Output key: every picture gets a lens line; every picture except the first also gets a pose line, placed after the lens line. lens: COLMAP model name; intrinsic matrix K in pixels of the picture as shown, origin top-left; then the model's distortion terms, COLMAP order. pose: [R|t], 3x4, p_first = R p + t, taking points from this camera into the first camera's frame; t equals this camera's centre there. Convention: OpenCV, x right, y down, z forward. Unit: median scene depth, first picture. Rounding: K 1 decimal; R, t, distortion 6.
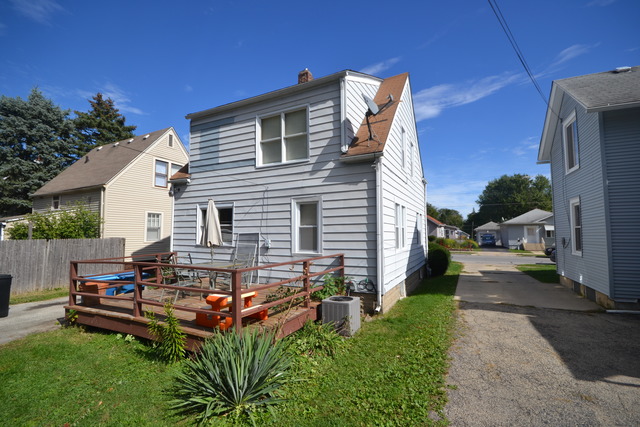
lens RADIAL K [[283.8, 0, 315.4], [0, 283.8, 214.5], [0, 0, 1]] dist [-0.002932, -0.003378]
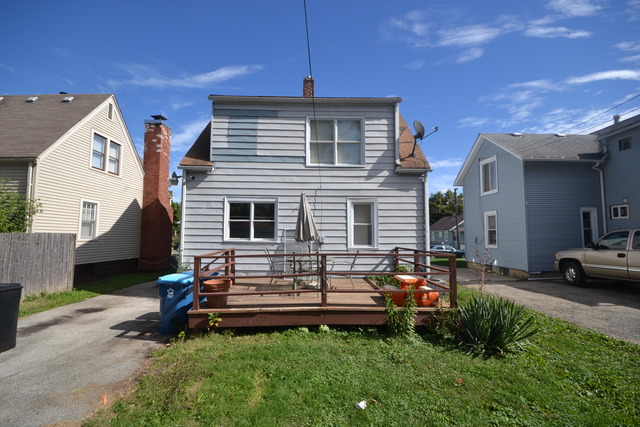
lens RADIAL K [[283.8, 0, 318.9], [0, 283.8, 215.5], [0, 0, 1]] dist [-0.002932, -0.003378]
pose [[0.882873, 0.044081, 0.467538, -0.659020], [-0.041325, 0.999015, -0.016154, 0.030021], [-0.467790, -0.005059, 0.883825, 0.066619]]
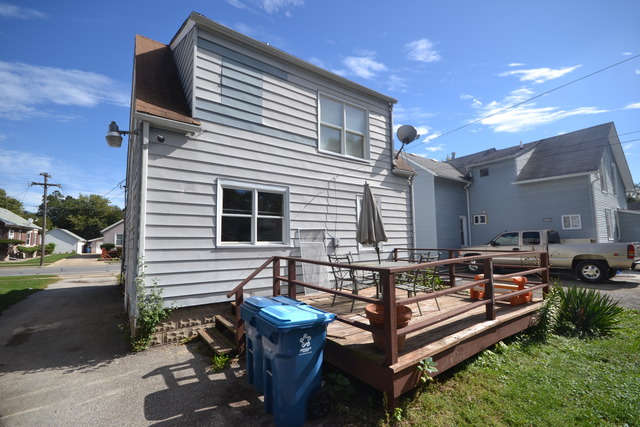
lens RADIAL K [[283.8, 0, 315.5], [0, 283.8, 215.5], [0, 0, 1]] dist [-0.002932, -0.003378]
pose [[0.458959, 0.079170, 0.884923, -0.959715], [-0.051135, 0.996725, -0.062652, 0.077875], [-0.886985, -0.016496, 0.461504, 0.635399]]
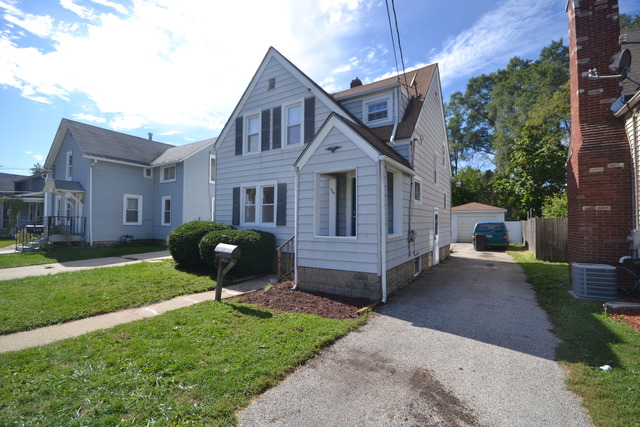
lens RADIAL K [[283.8, 0, 316.6], [0, 283.8, 215.3], [0, 0, 1]] dist [-0.002932, -0.003378]
pose [[-0.995339, -0.003206, 0.096380, 0.021611], [-0.011725, 0.996056, -0.087952, 0.245759], [-0.095718, -0.088672, -0.991451, 3.038190]]
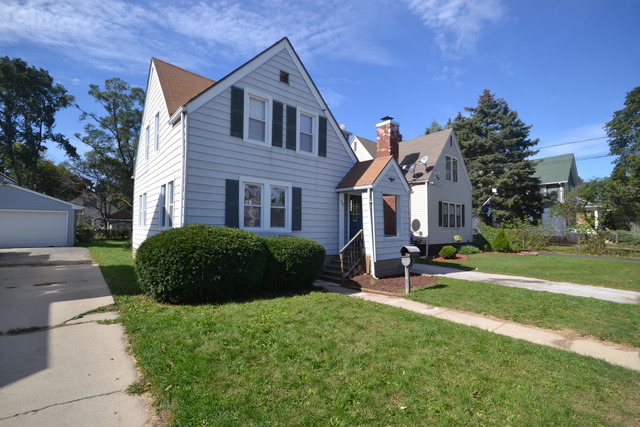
lens RADIAL K [[283.8, 0, 317.0], [0, 283.8, 213.6], [0, 0, 1]] dist [-0.002932, -0.003378]
pose [[-0.383056, -0.045790, -0.922590, 1.286956], [0.048184, 0.996420, -0.069460, 0.203446], [0.922468, -0.071062, -0.379478, 2.413775]]
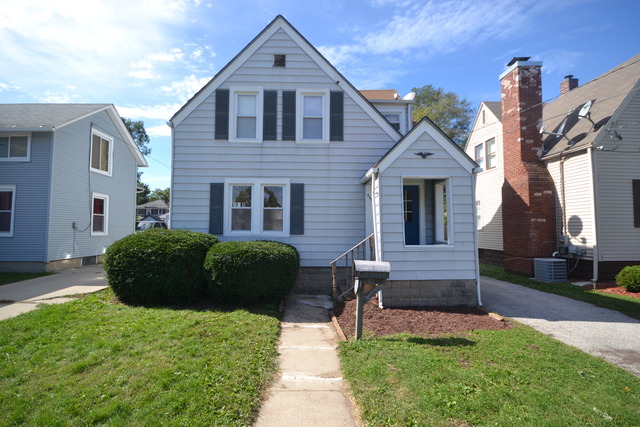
lens RADIAL K [[283.8, 0, 315.8], [0, 283.8, 215.7], [0, 0, 1]] dist [-0.002932, -0.003378]
pose [[-0.879520, -0.025389, -0.475184, 0.673495], [0.027036, 0.994297, -0.103166, 0.225426], [0.475094, -0.103584, -0.873817, 2.774336]]
